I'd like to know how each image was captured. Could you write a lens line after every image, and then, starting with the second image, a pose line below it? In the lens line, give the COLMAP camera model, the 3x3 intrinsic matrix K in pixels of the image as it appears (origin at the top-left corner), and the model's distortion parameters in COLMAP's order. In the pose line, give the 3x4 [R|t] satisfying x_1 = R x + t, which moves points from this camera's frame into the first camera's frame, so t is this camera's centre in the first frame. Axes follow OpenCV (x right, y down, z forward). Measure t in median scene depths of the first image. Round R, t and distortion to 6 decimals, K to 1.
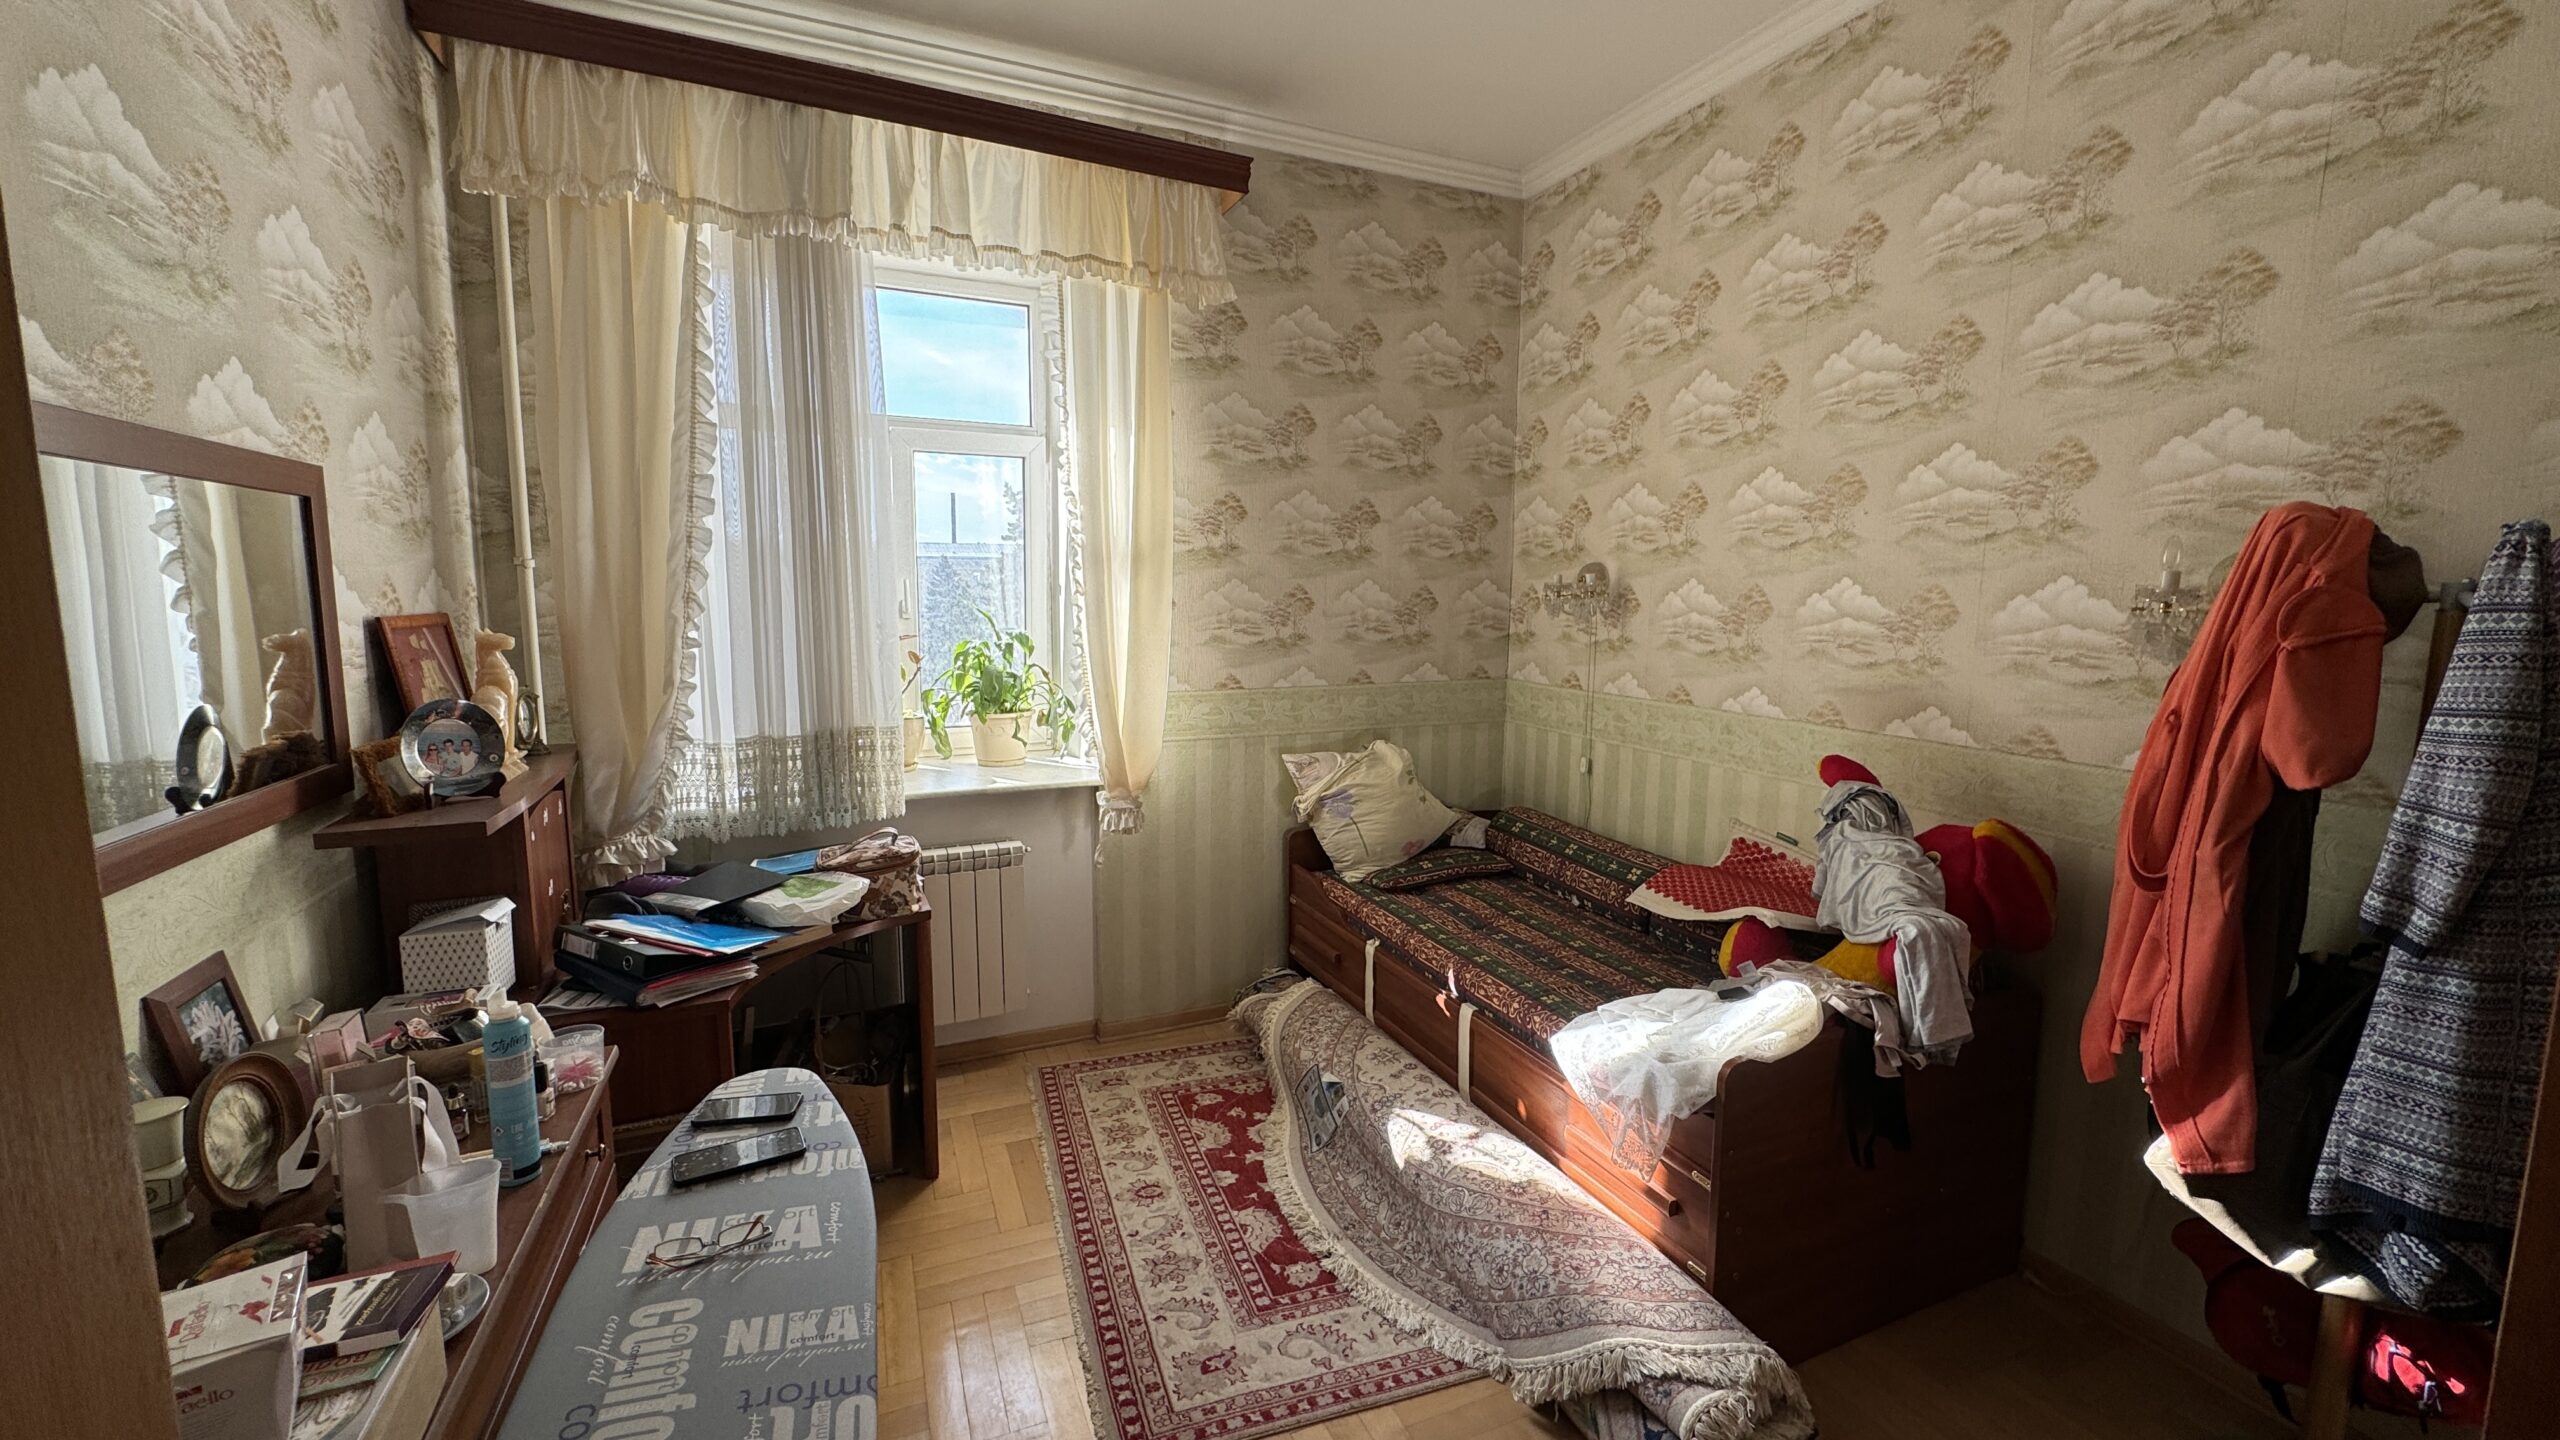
lens RADIAL K [[1026.5, 0, 1286.6], [0, 1026.5, 715.2], [0, 0, 1]] dist [-0.003995, -0.000139]
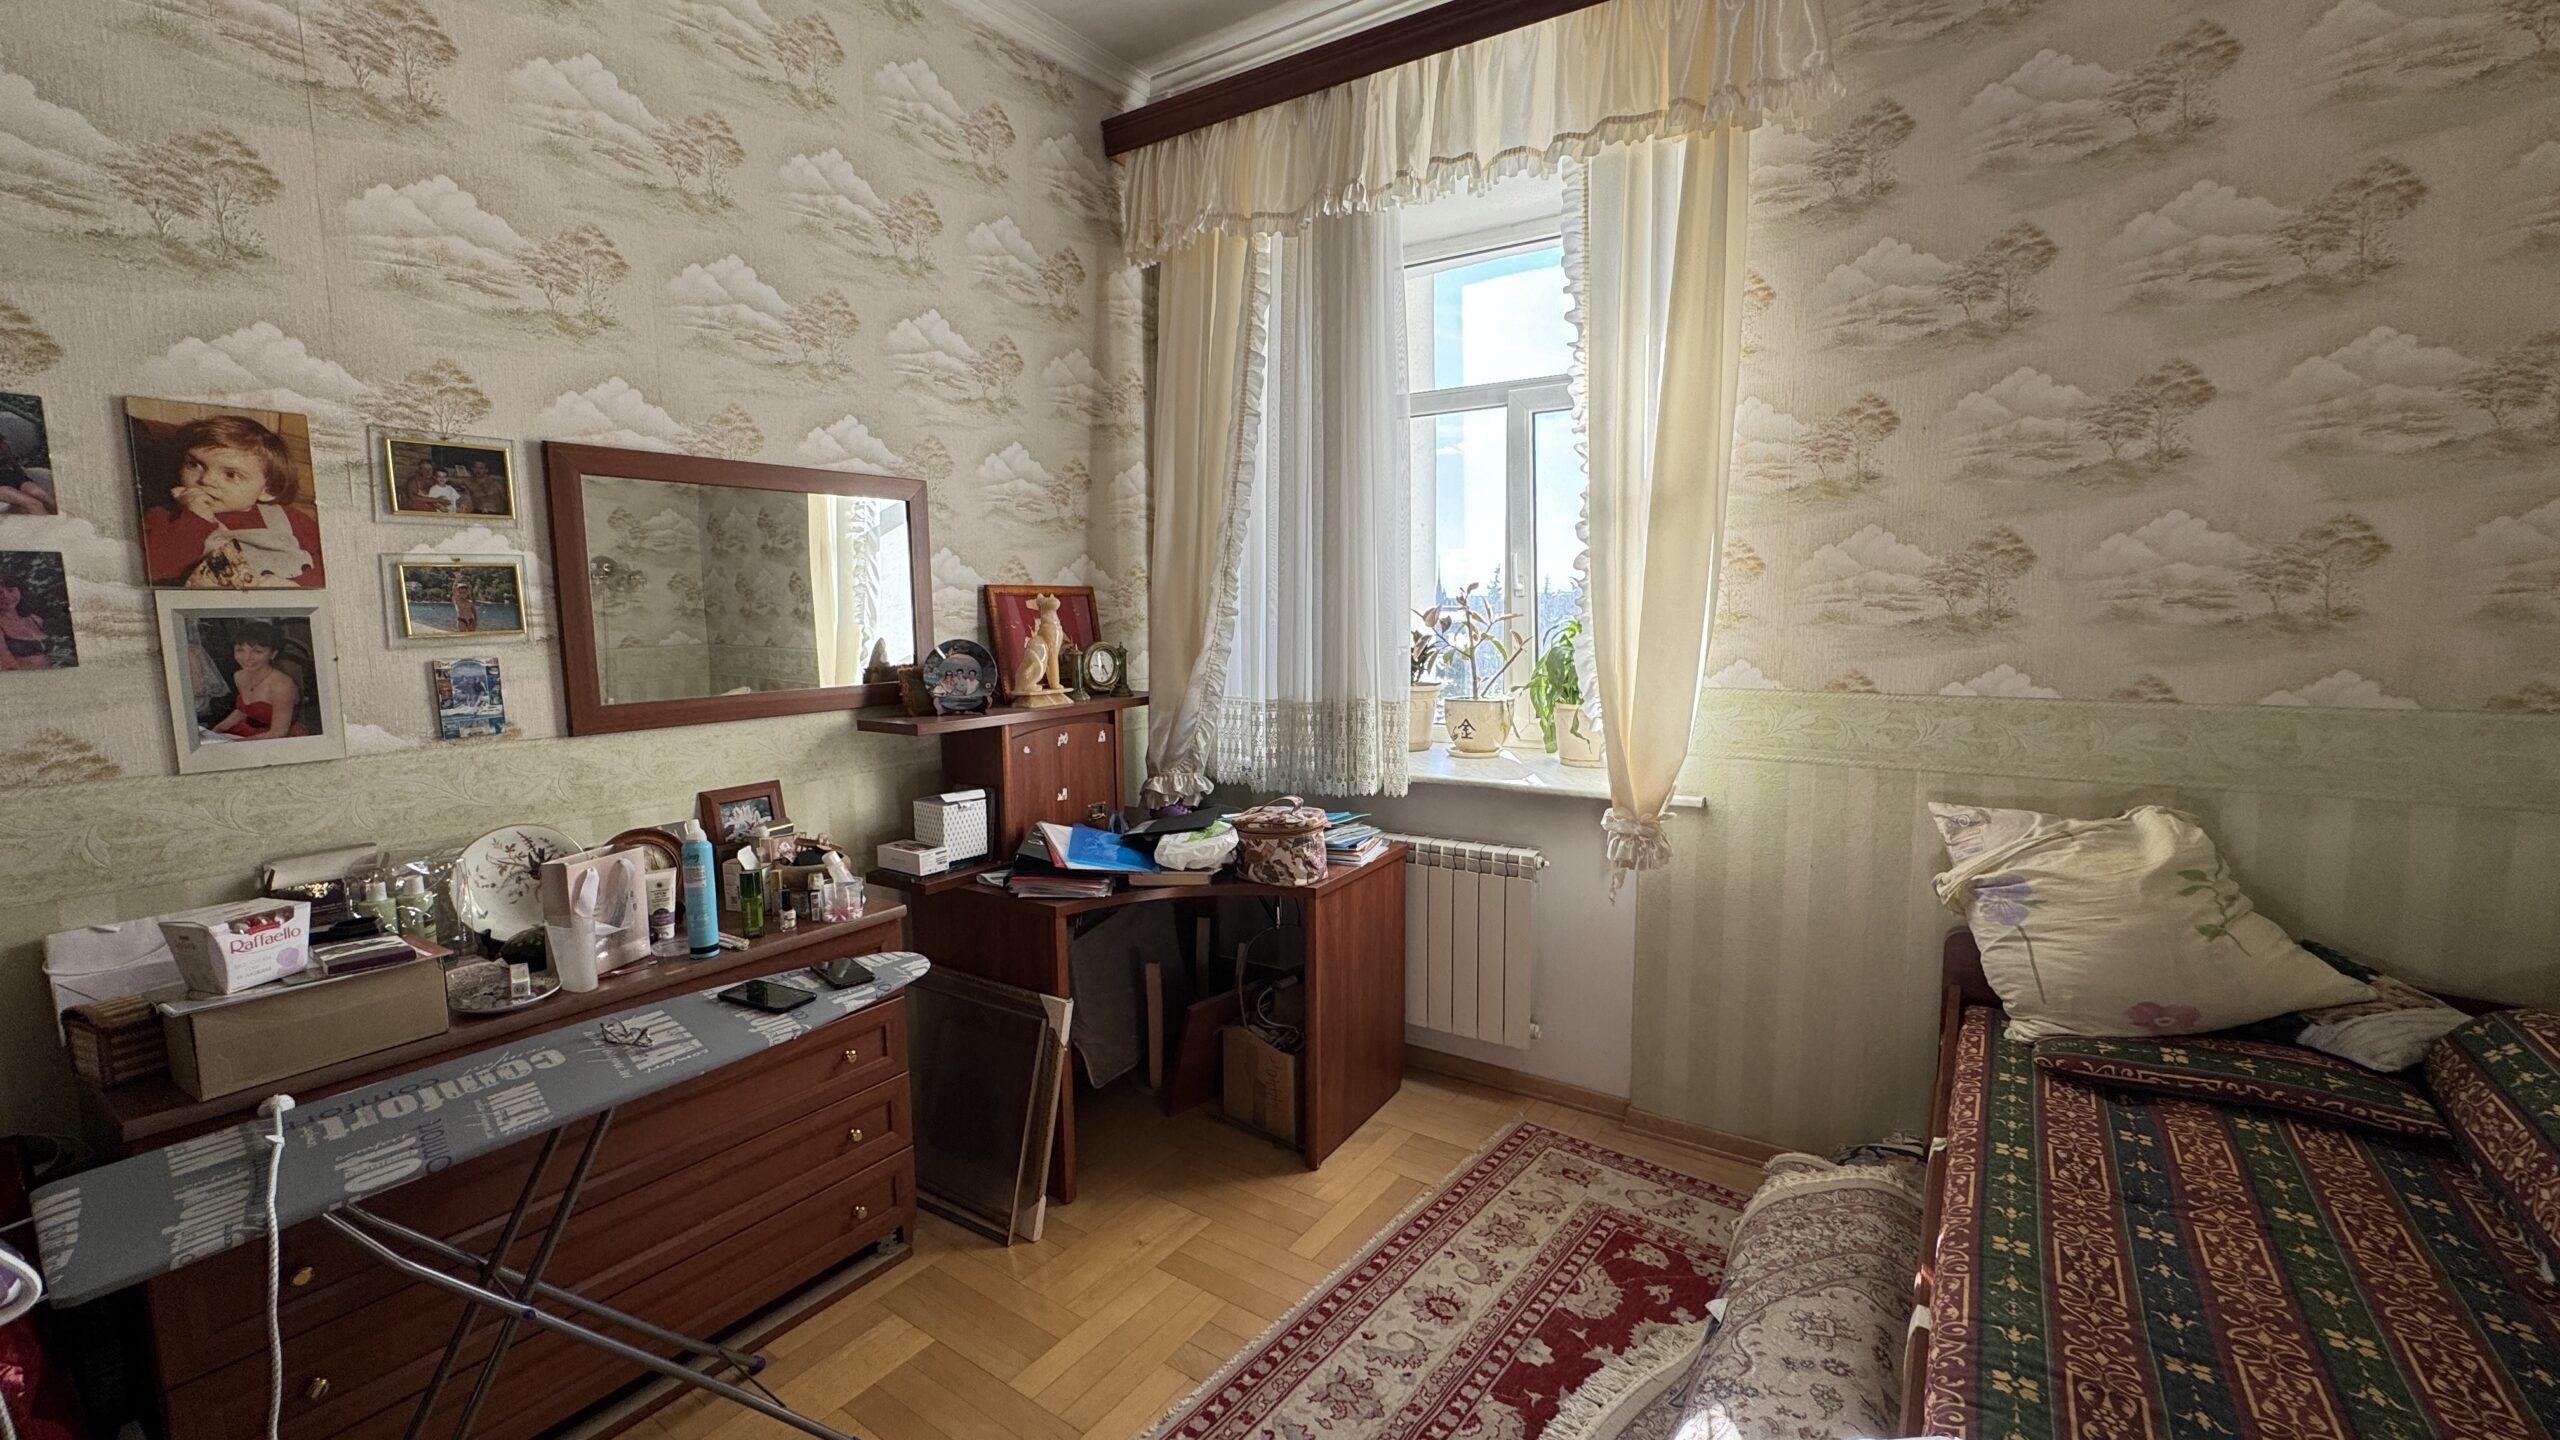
lens RADIAL K [[1026.5, 0, 1285.2], [0, 1026.5, 717.6], [0, 0, 1]] dist [-0.003995, -0.000139]
pose [[0.521524, 0.079694, -0.849507, 0.350395], [-0.089590, 0.995240, 0.038365, -0.001887], [0.848520, 0.056099, 0.526181, 0.374345]]
